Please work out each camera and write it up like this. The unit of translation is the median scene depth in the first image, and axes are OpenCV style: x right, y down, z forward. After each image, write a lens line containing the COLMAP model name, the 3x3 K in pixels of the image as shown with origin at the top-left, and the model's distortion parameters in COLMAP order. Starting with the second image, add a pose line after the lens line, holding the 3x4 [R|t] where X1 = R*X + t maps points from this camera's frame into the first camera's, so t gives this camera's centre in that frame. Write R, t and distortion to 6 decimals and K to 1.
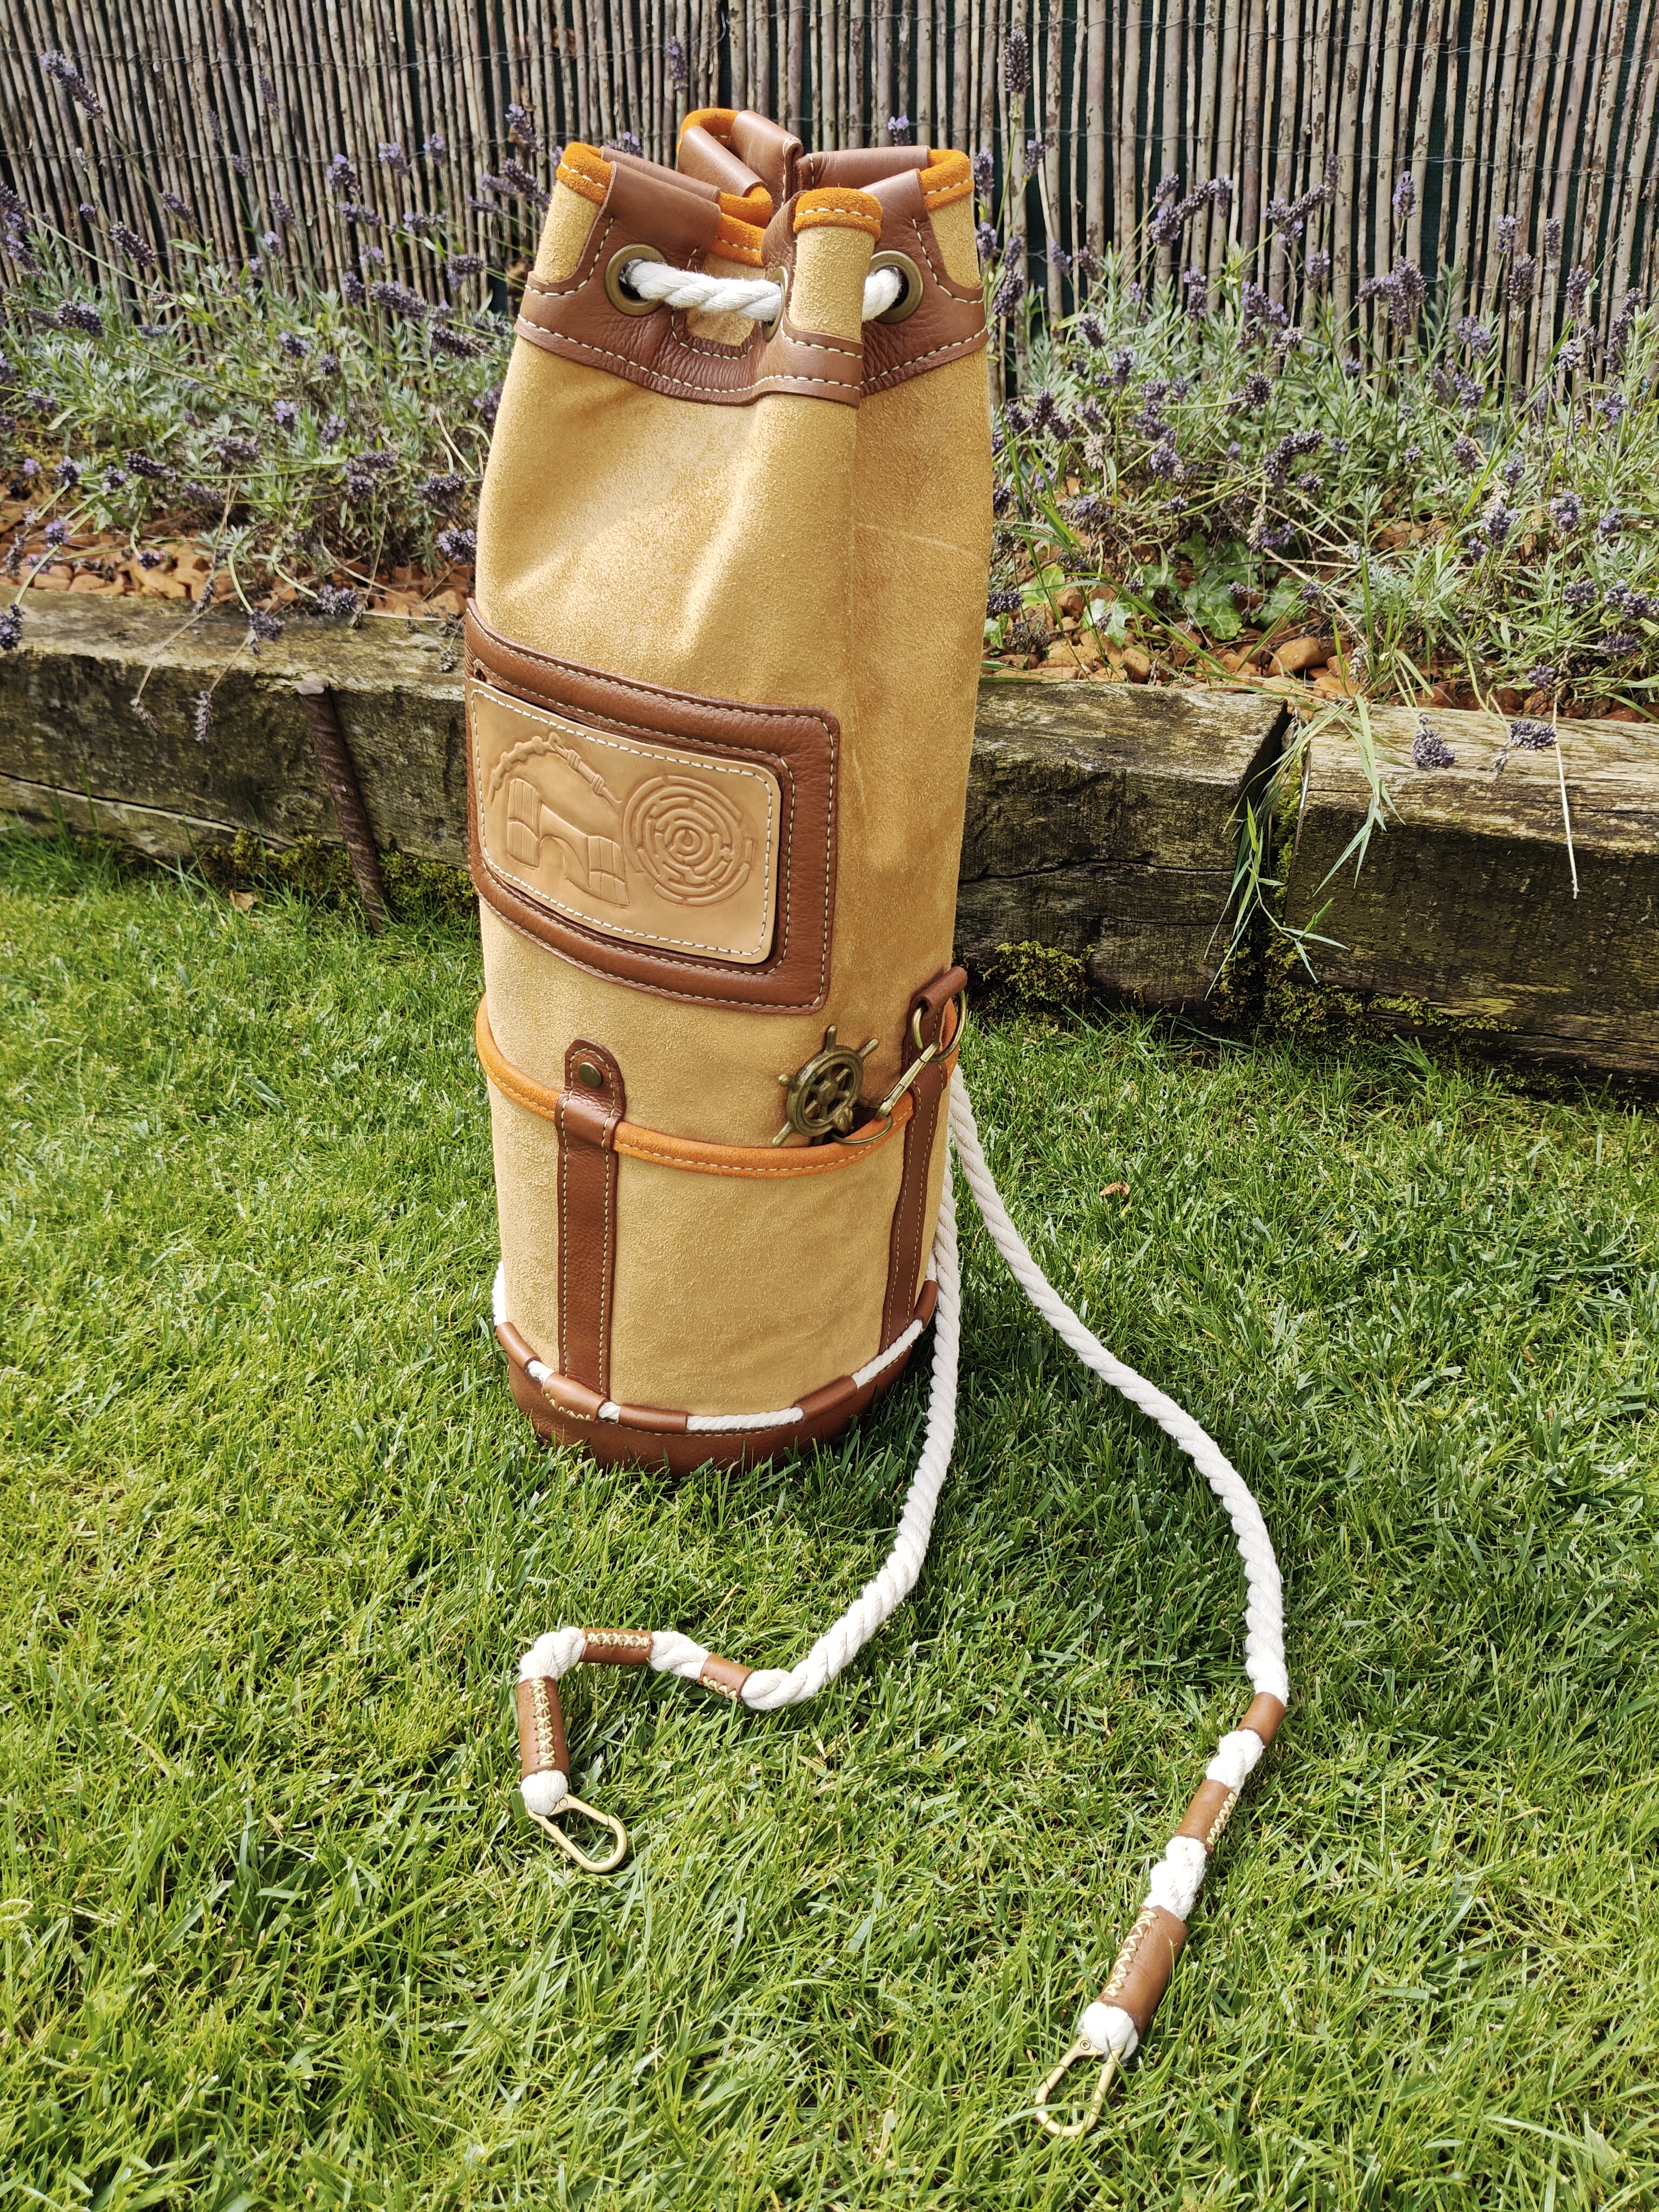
lens RADIAL K [[1690.1, 0, 829.5], [0, 1690.1, 1106.0], [0, 0, 1]] dist [-0.100381, 0.098655]
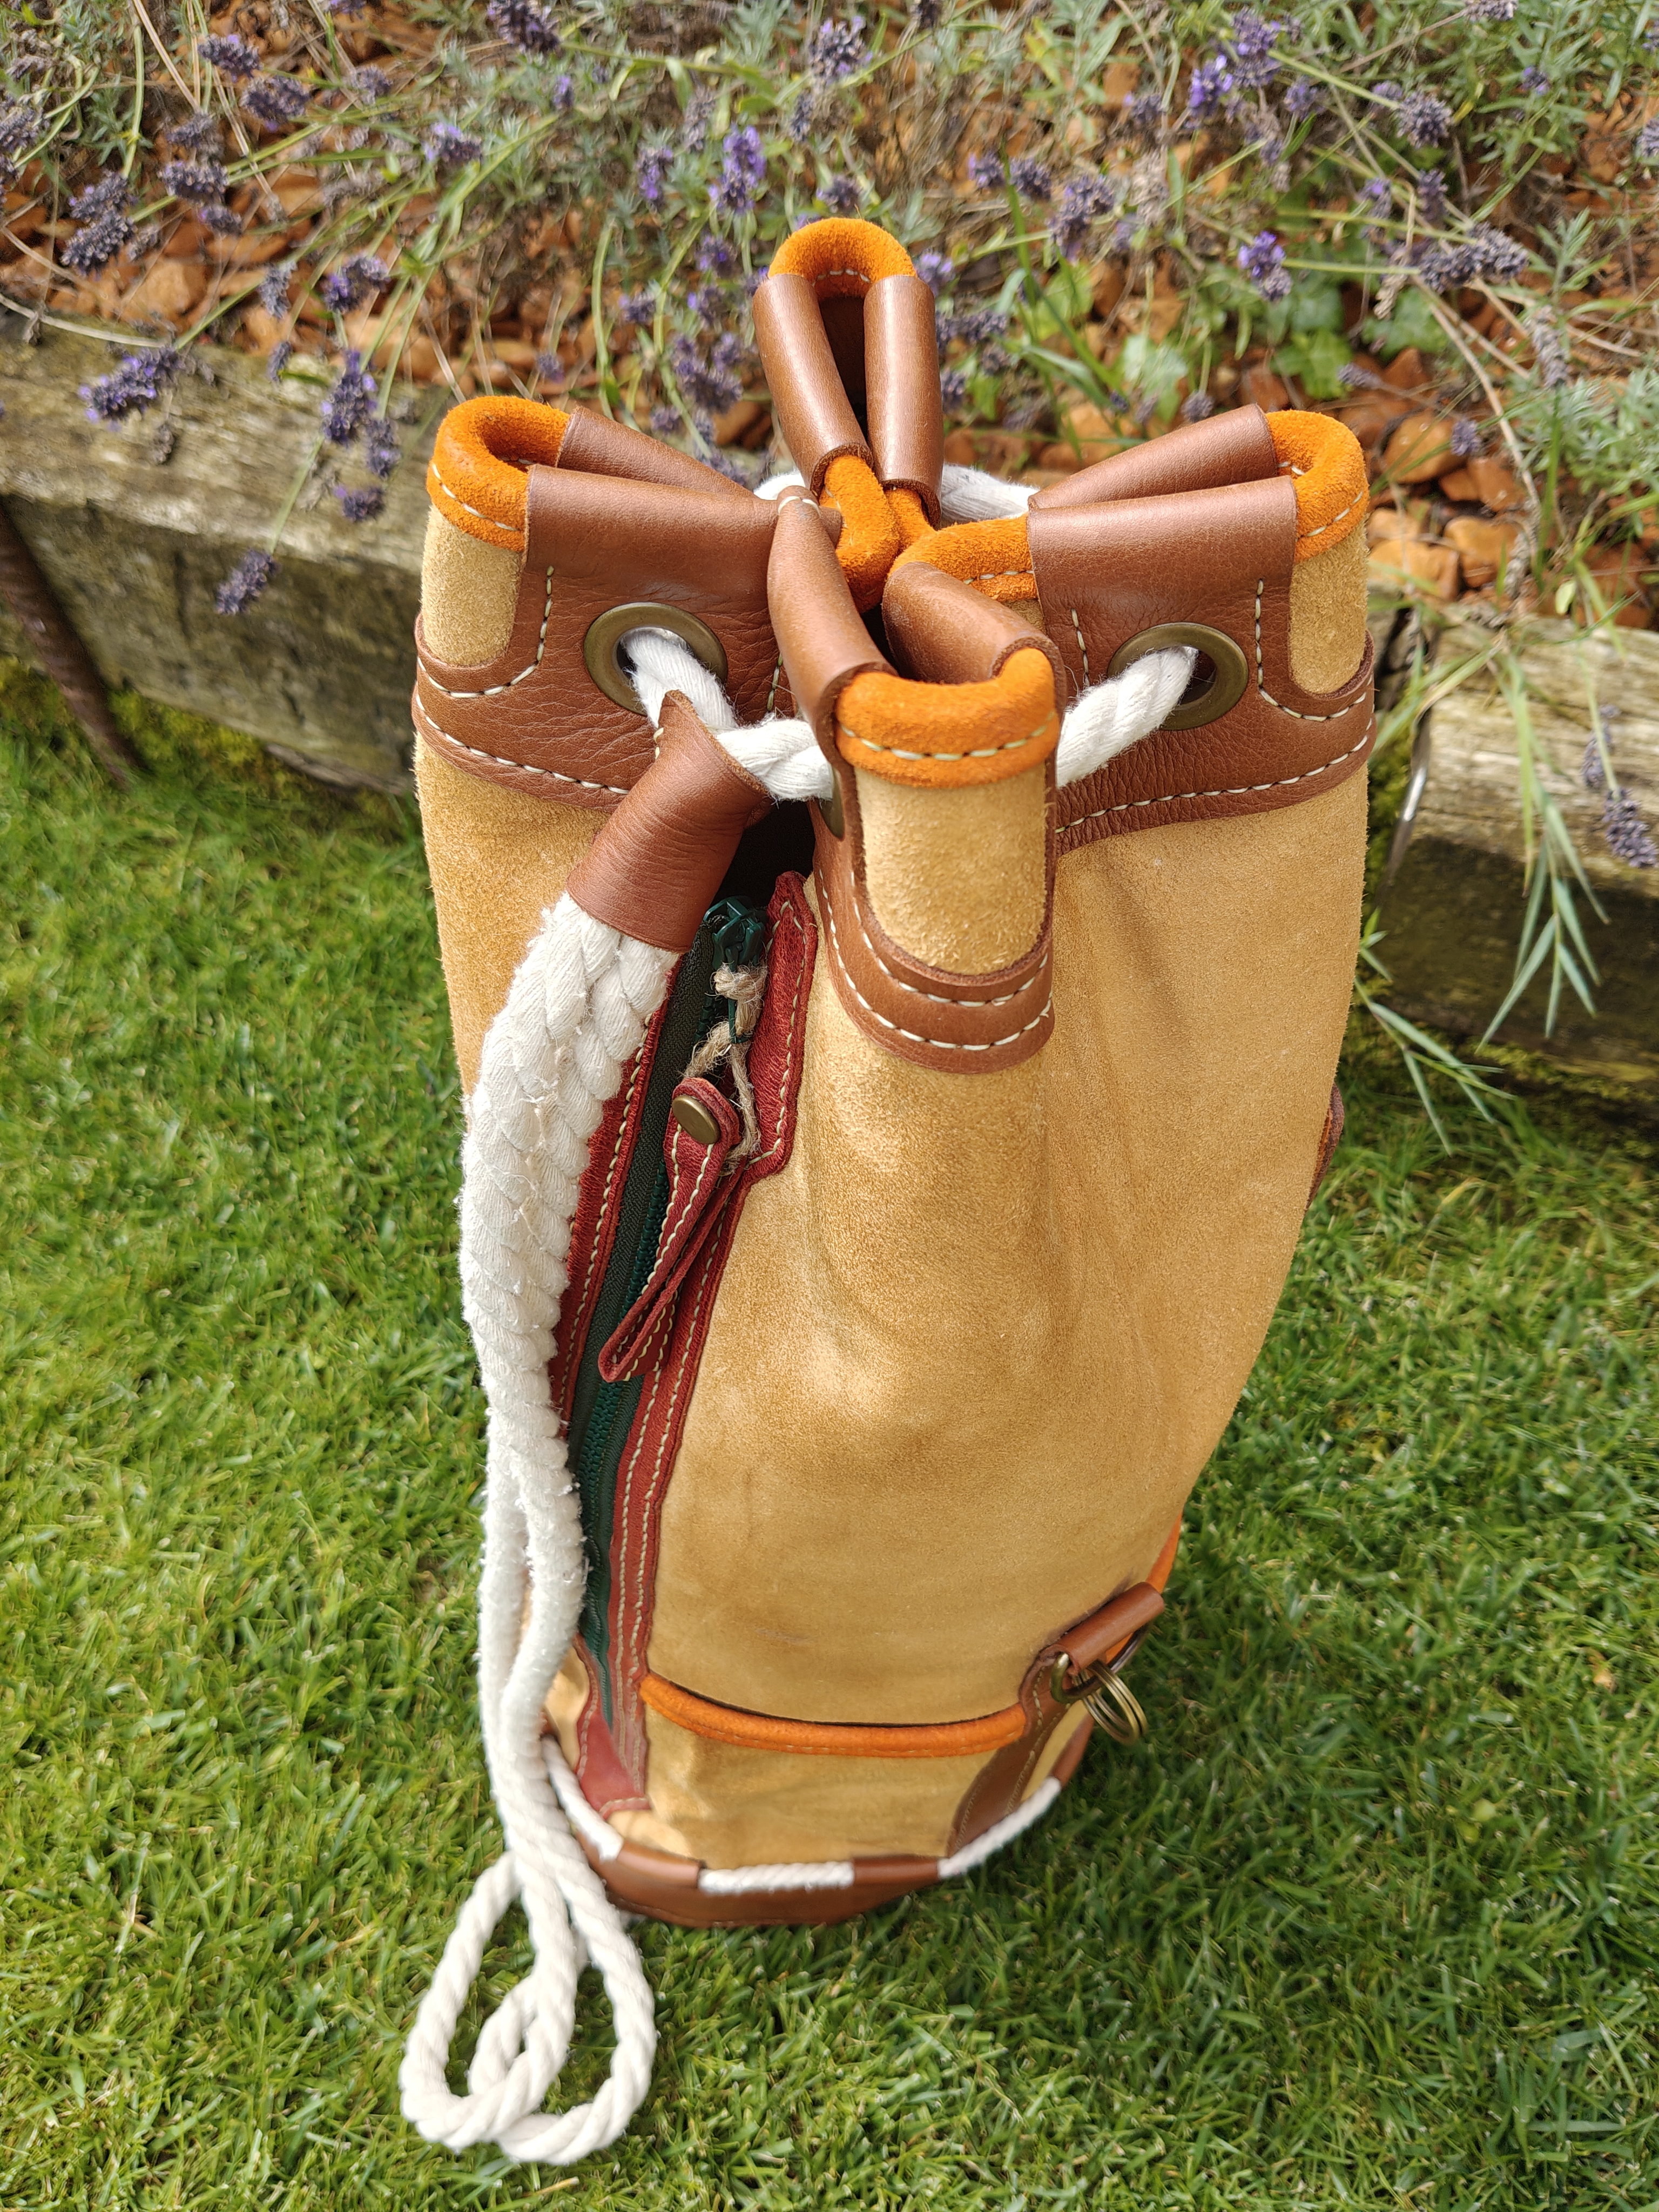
lens RADIAL K [[1746.2, 0, 836.7], [0, 1746.2, 1110.4], [0, 0, 1]] dist [-0.044973, 0.006694]
pose [[0.999887, 0.009525, 0.011645, 0.029121], [-0.013219, 0.925787, 0.377814, -0.226713], [-0.007182, -0.377925, 0.925808, 0.203801]]
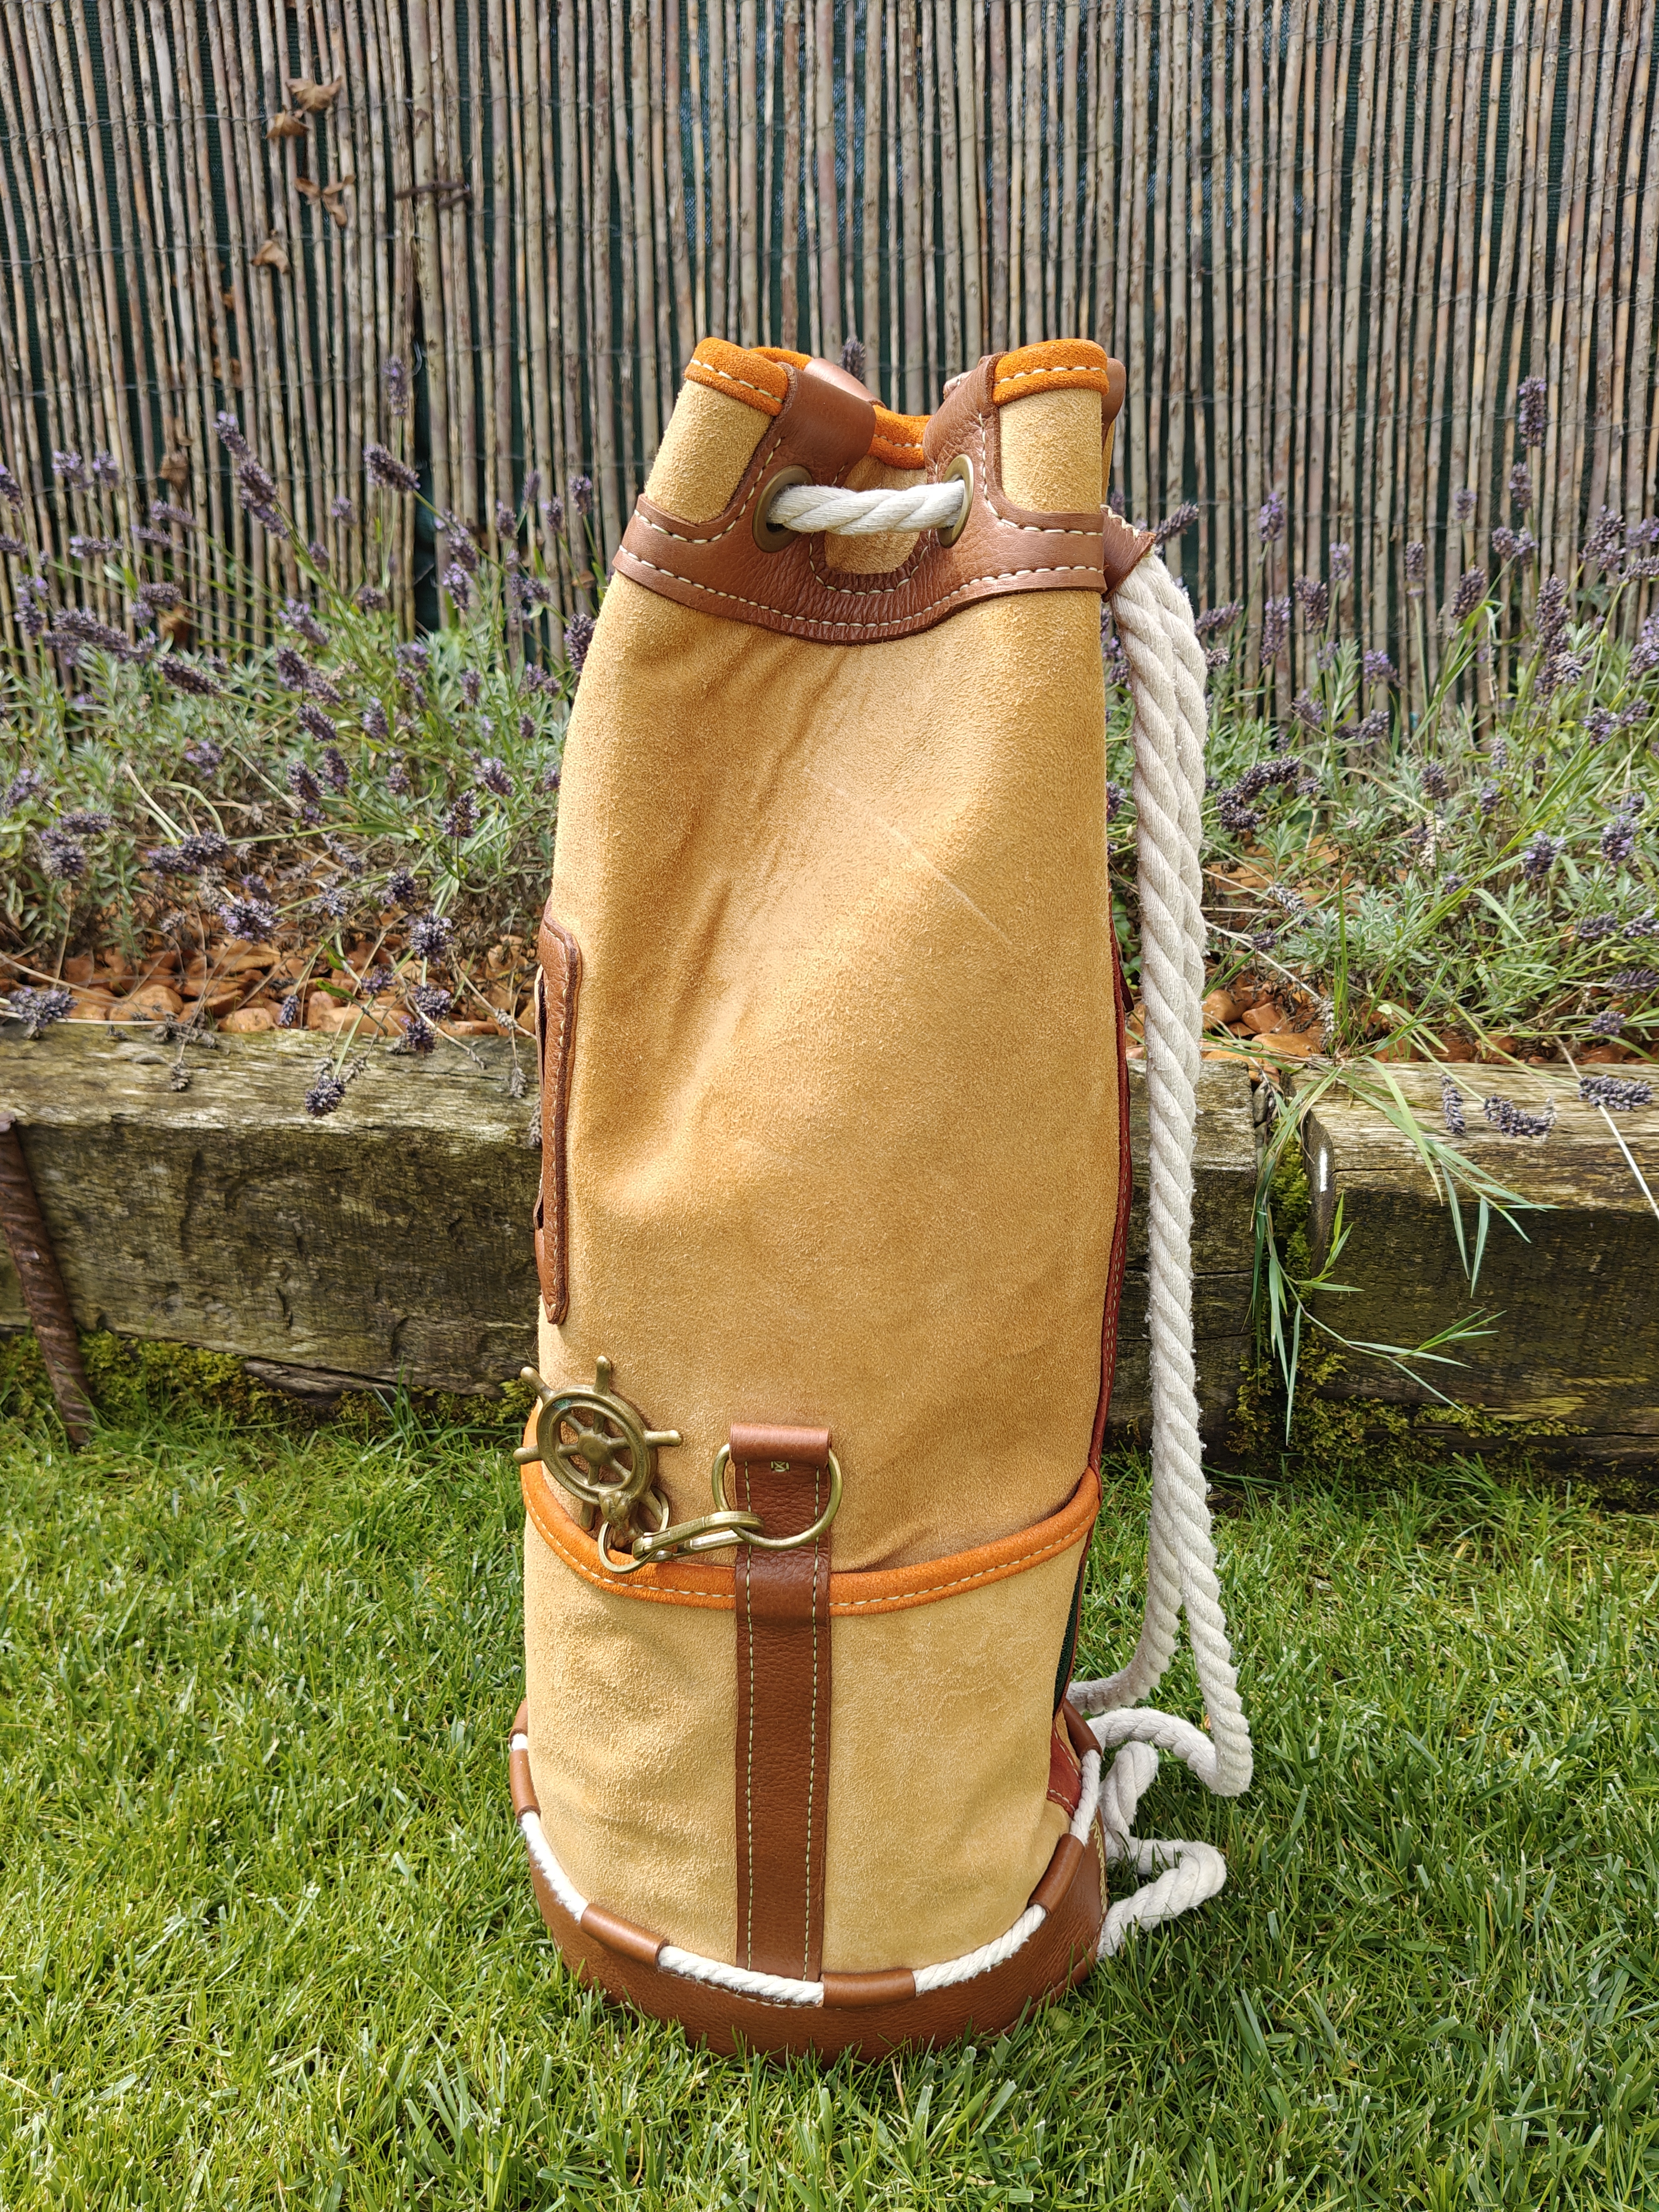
lens RADIAL K [[1696.4, 0, 829.4], [0, 1696.4, 1134.7], [0, 0, 1]] dist [0.004688, -0.037845]
pose [[0.969655, -0.070262, 0.234161, -0.100618], [0.113860, 0.977381, -0.178221, -0.056960], [-0.216343, 0.199475, 0.955723, 0.167542]]
